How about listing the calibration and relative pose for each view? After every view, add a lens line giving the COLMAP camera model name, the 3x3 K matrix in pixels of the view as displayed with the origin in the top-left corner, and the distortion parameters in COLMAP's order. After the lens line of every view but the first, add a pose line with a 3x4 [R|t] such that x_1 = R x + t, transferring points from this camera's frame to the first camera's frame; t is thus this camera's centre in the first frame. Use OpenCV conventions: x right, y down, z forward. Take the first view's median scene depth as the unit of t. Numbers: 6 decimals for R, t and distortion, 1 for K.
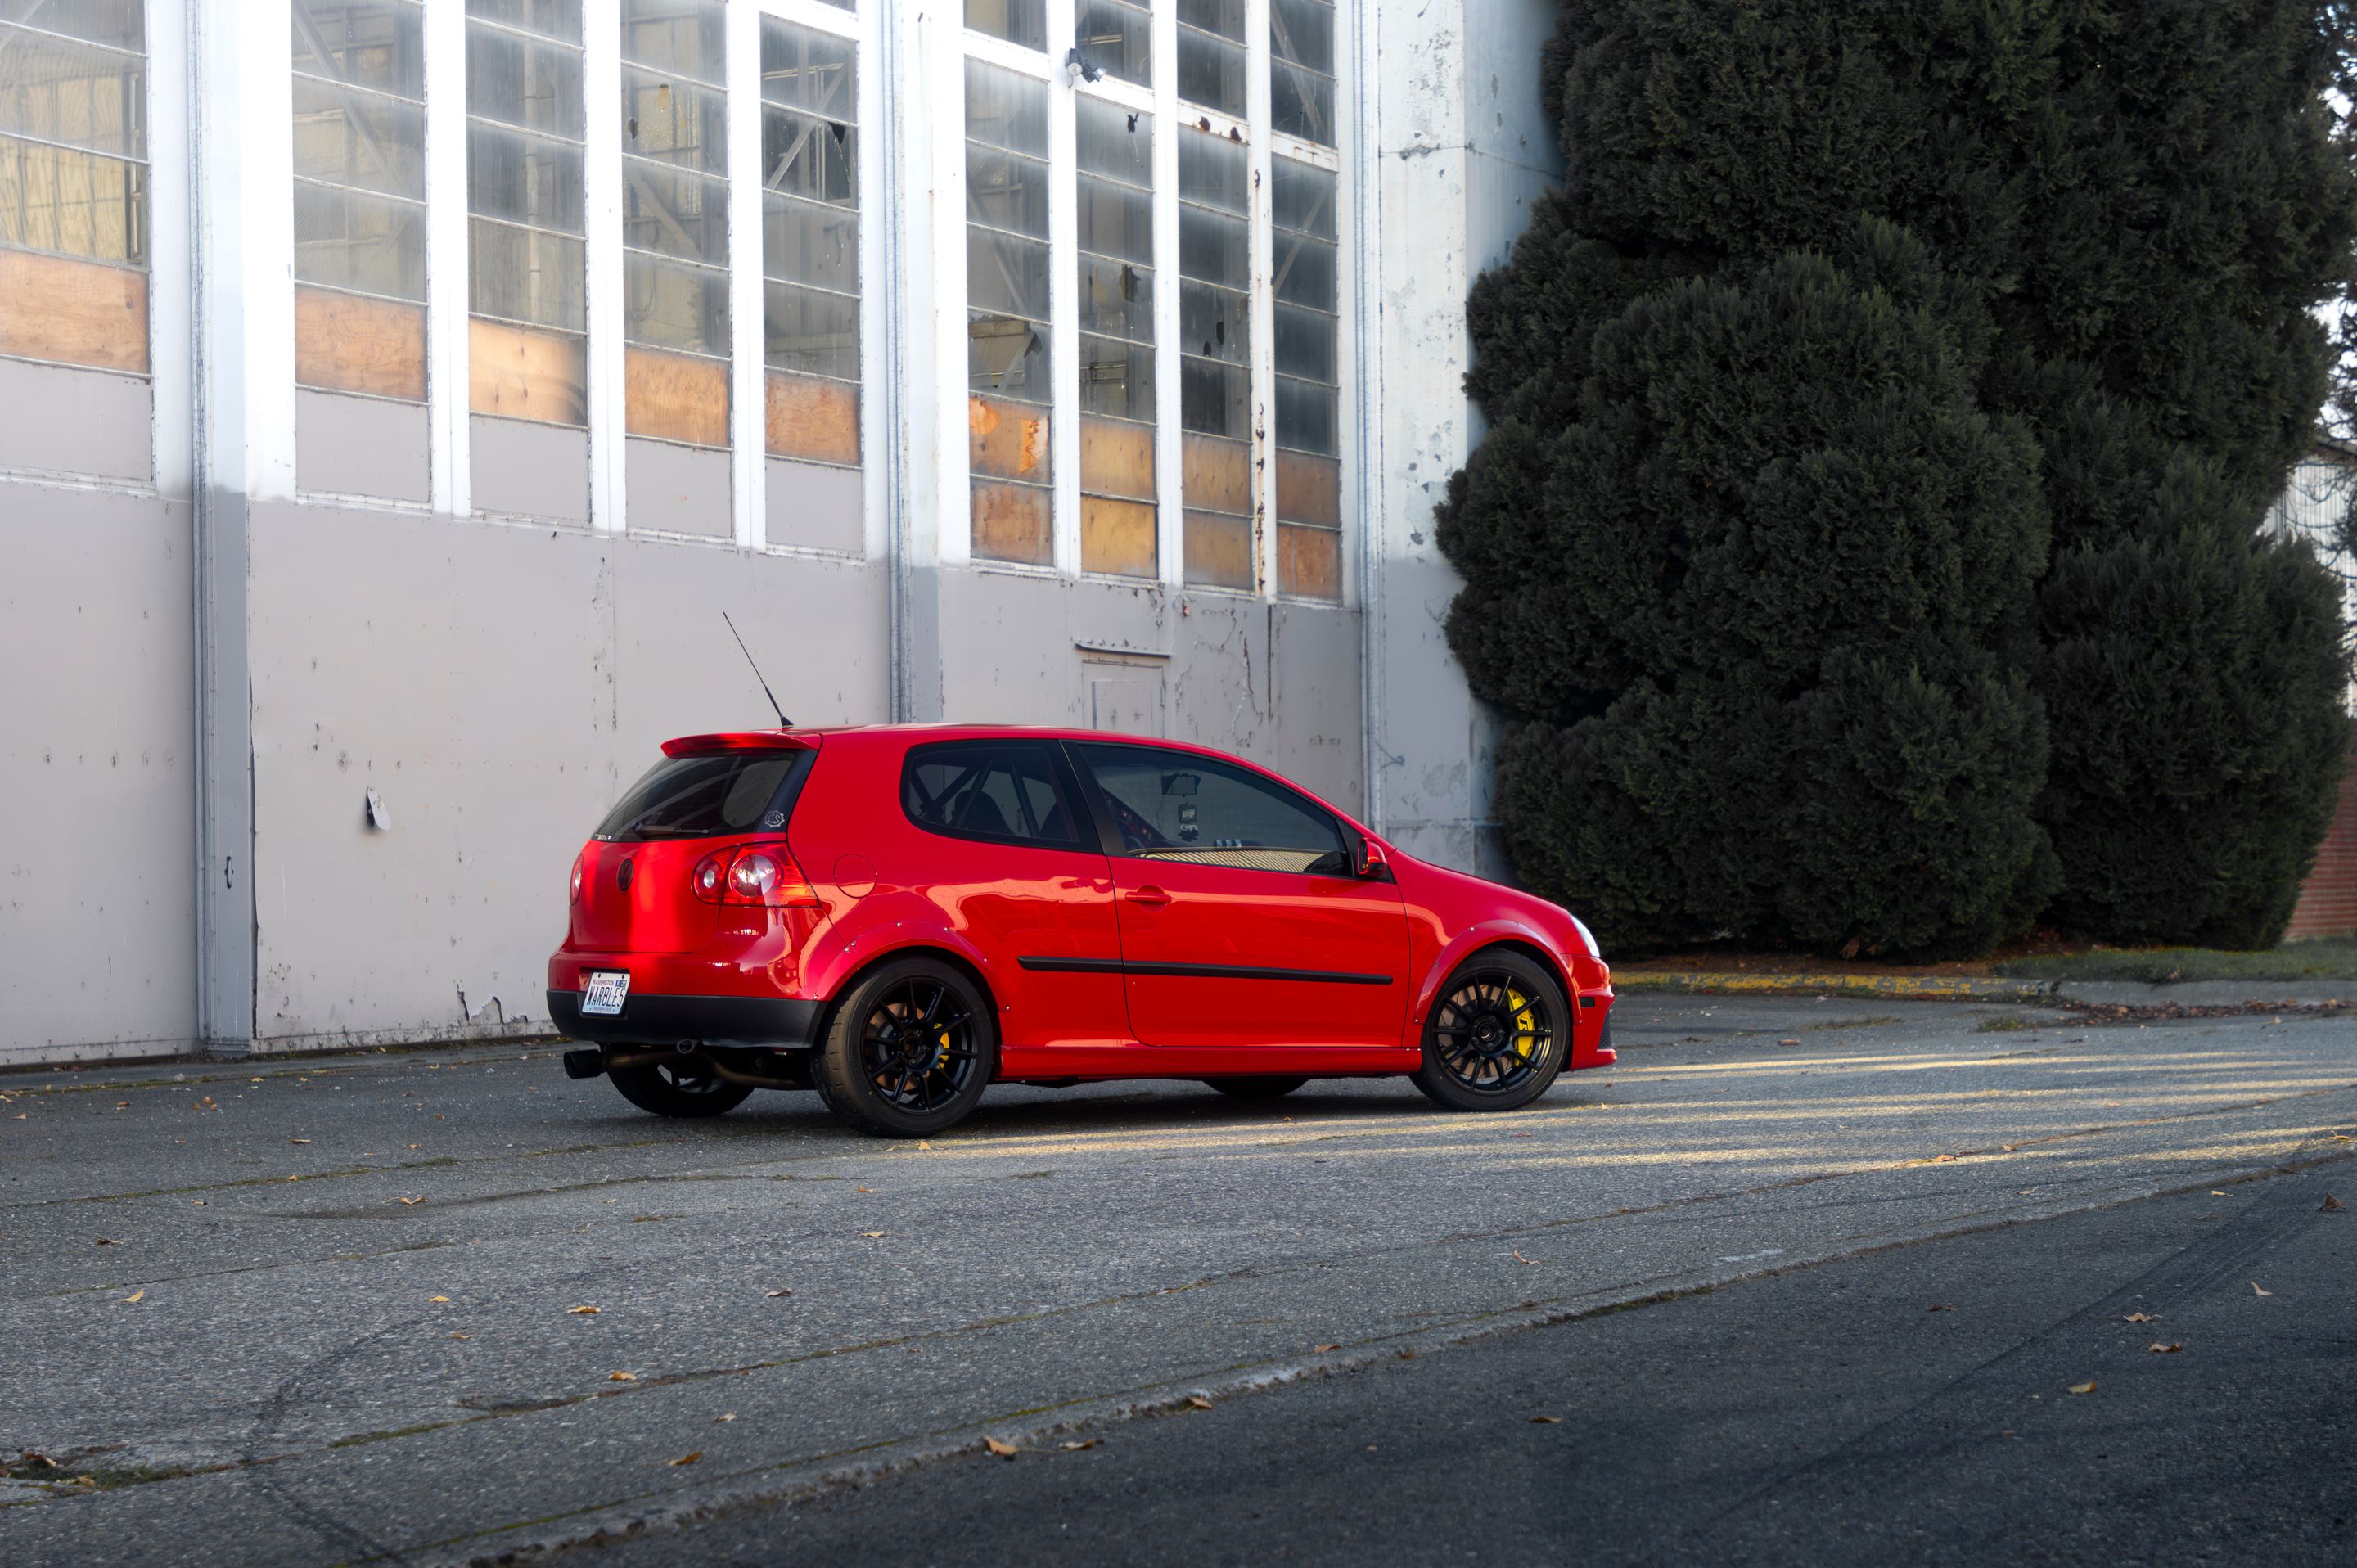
lens RADIAL K [[4770.3, 0, 1171.5], [0, 4770.3, 807.6], [0, 0, 1]] dist [0.094360, 0.000000]
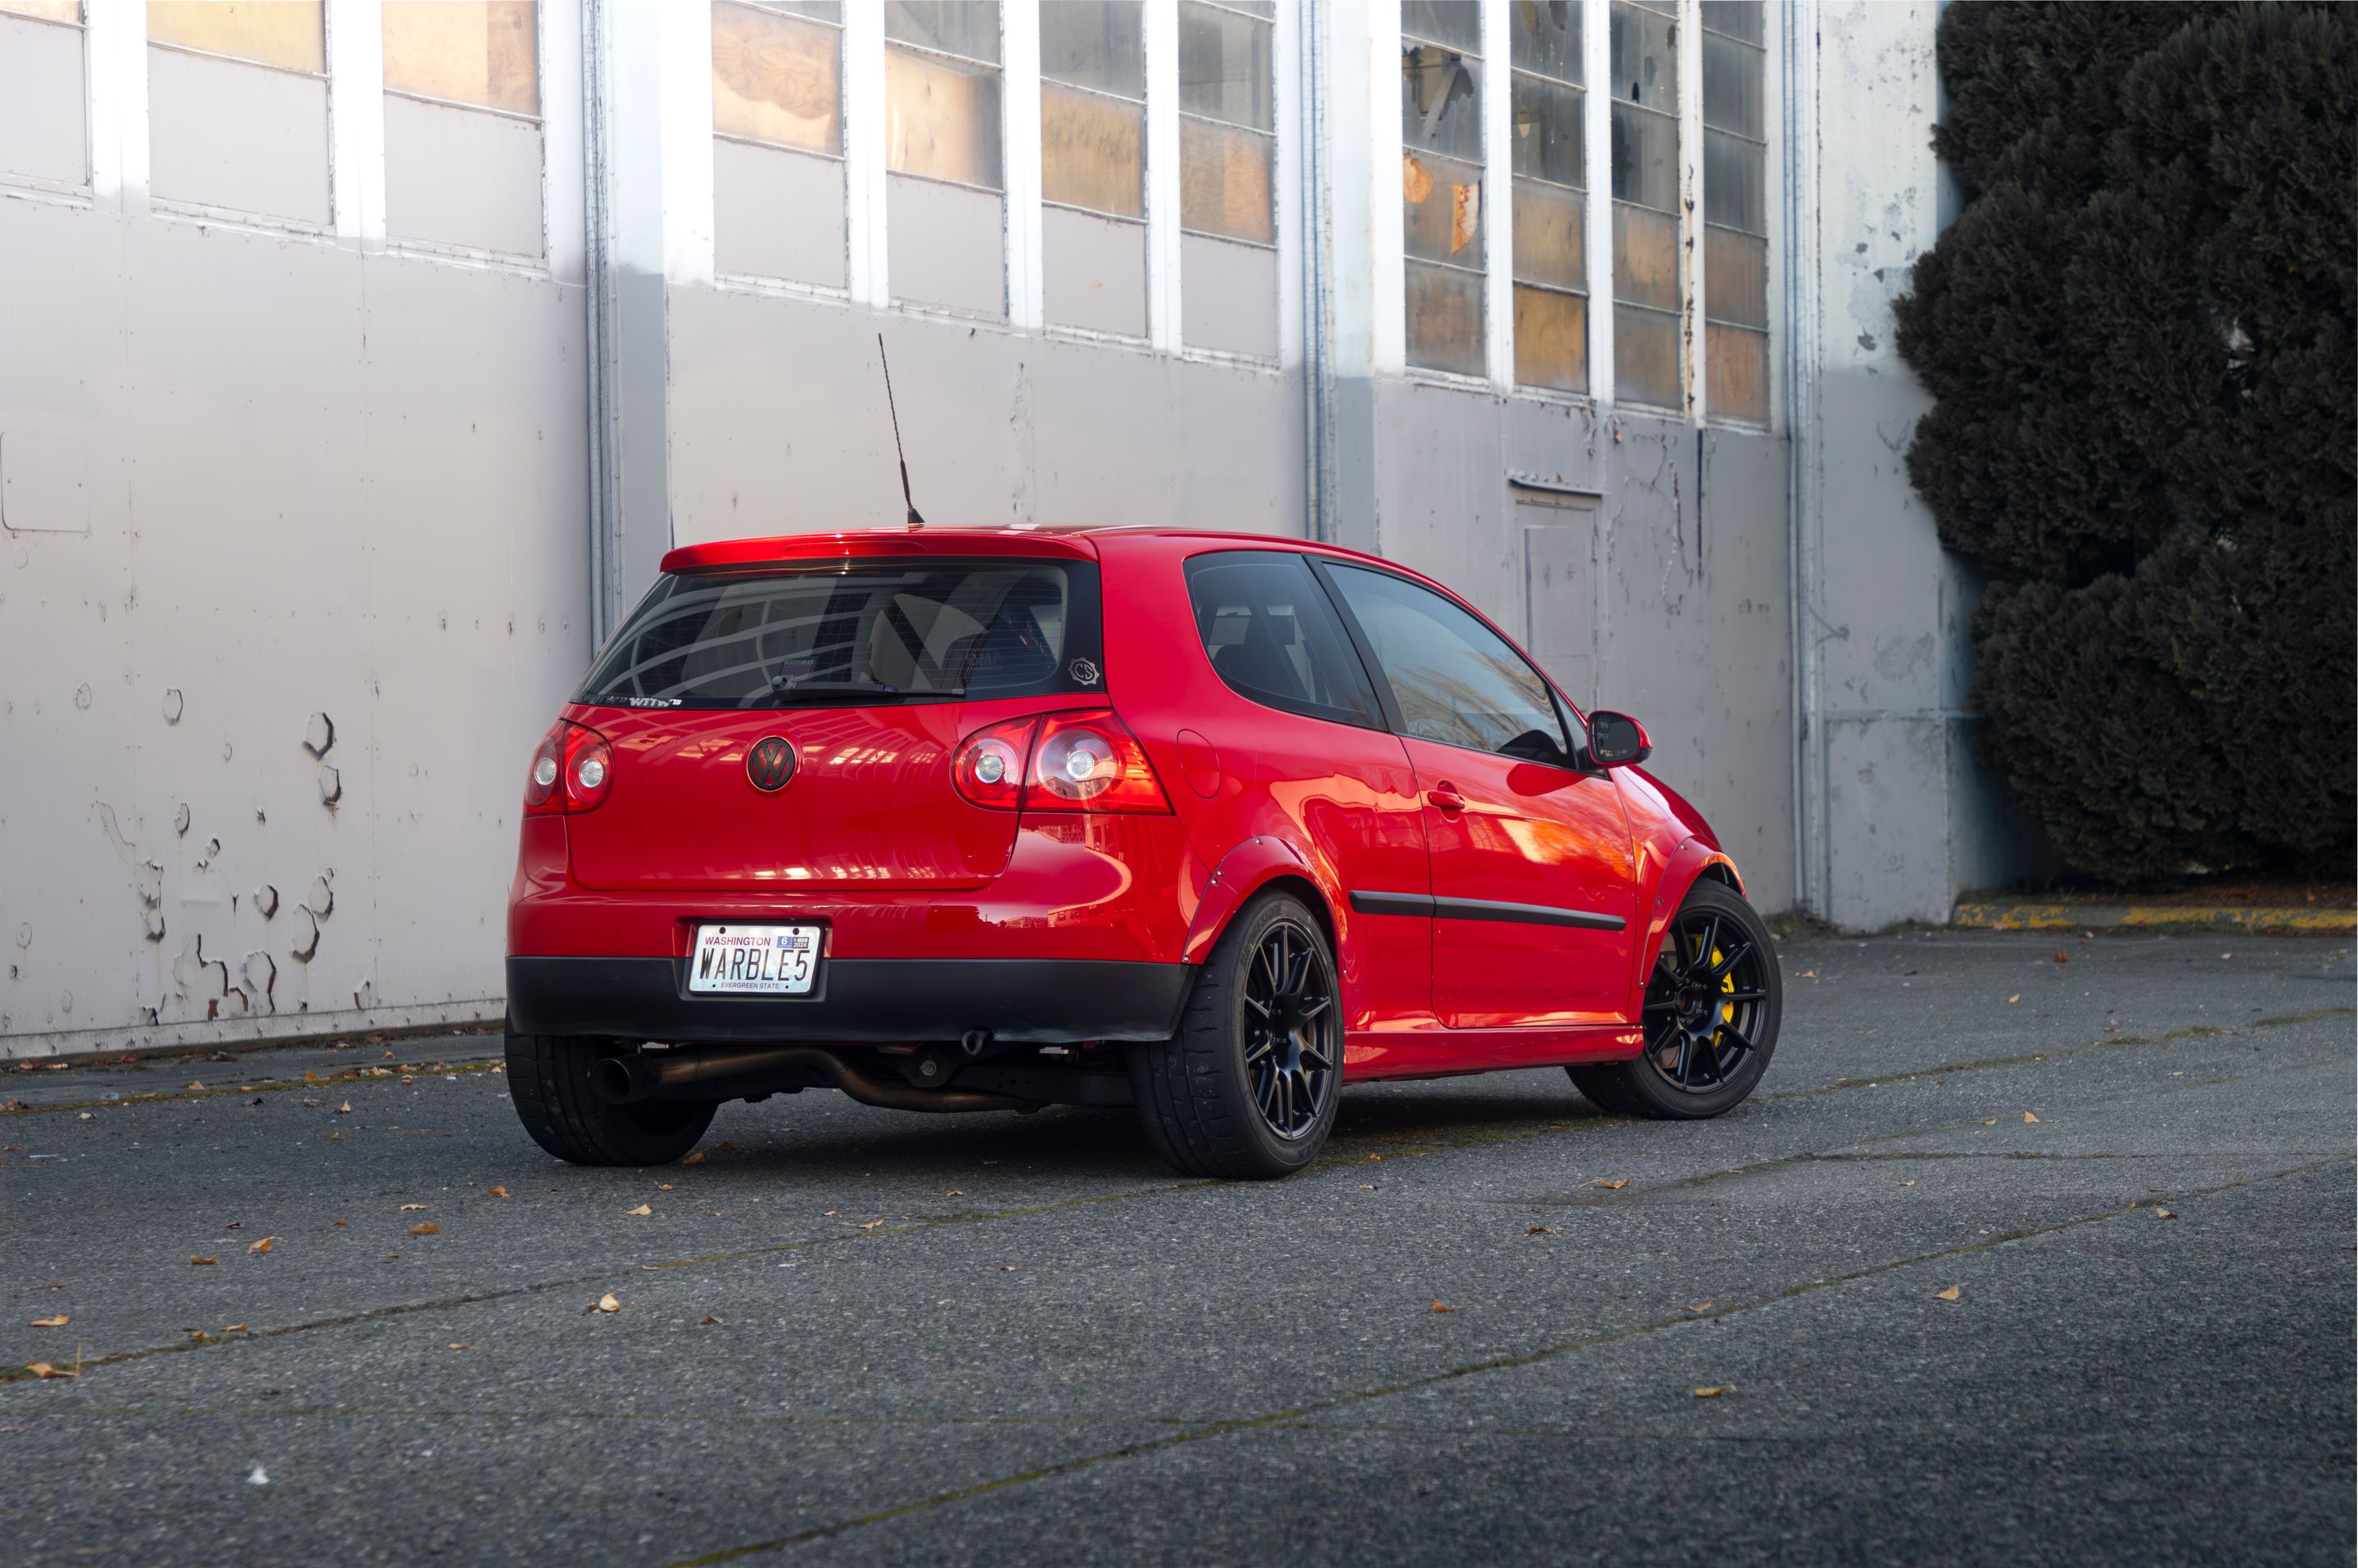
lens RADIAL K [[6259.3, 0, 1142.9], [0, 6259.3, 810.1], [0, 0, 1]] dist [0.273598, 0.000000]
pose [[0.997901, -0.002888, 0.064692, -0.137249], [0.001893, 0.999879, 0.015436, 0.002989], [-0.064729, -0.015281, 0.997786, -0.000084]]
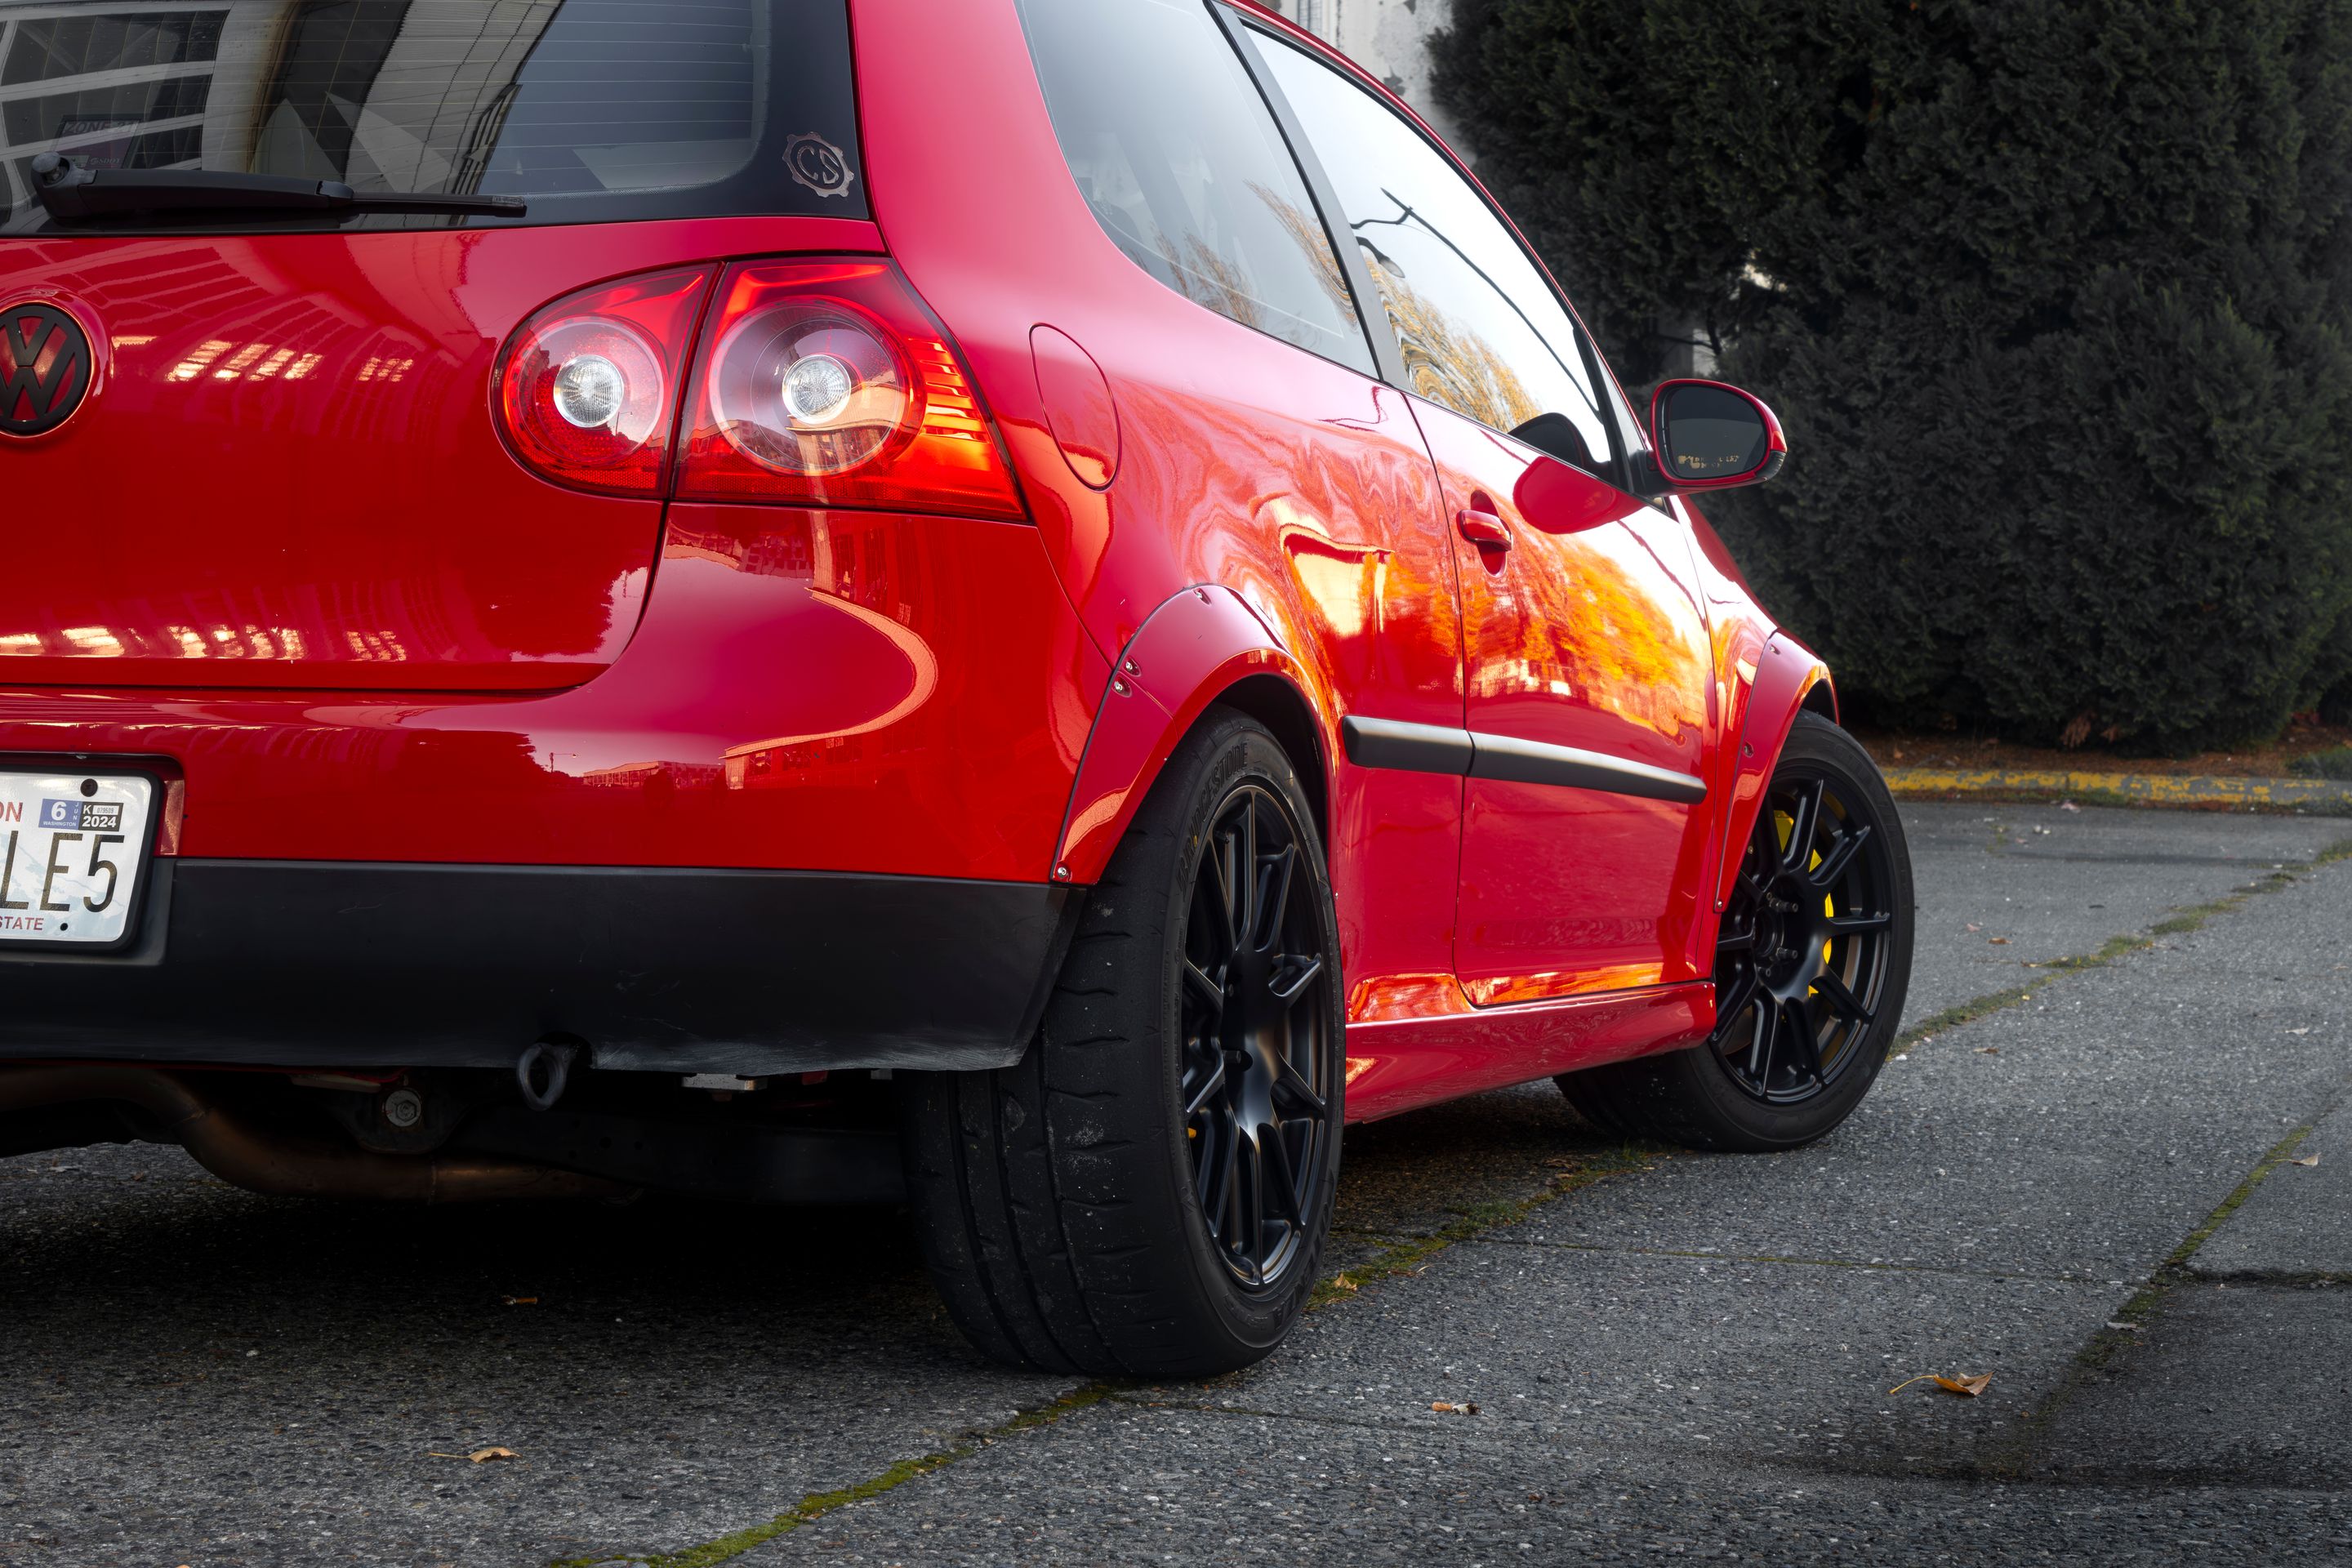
lens RADIAL K [[5491.3, 0, 1260.4], [0, 5491.3, 862.8], [0, 0, 1]] dist [0.172226, 0.000000]
pose [[0.975800, 0.009476, 0.218459, -0.134894], [-0.020902, 0.998528, 0.050048, 0.012131], [-0.217664, -0.053403, 0.974562, 0.289456]]
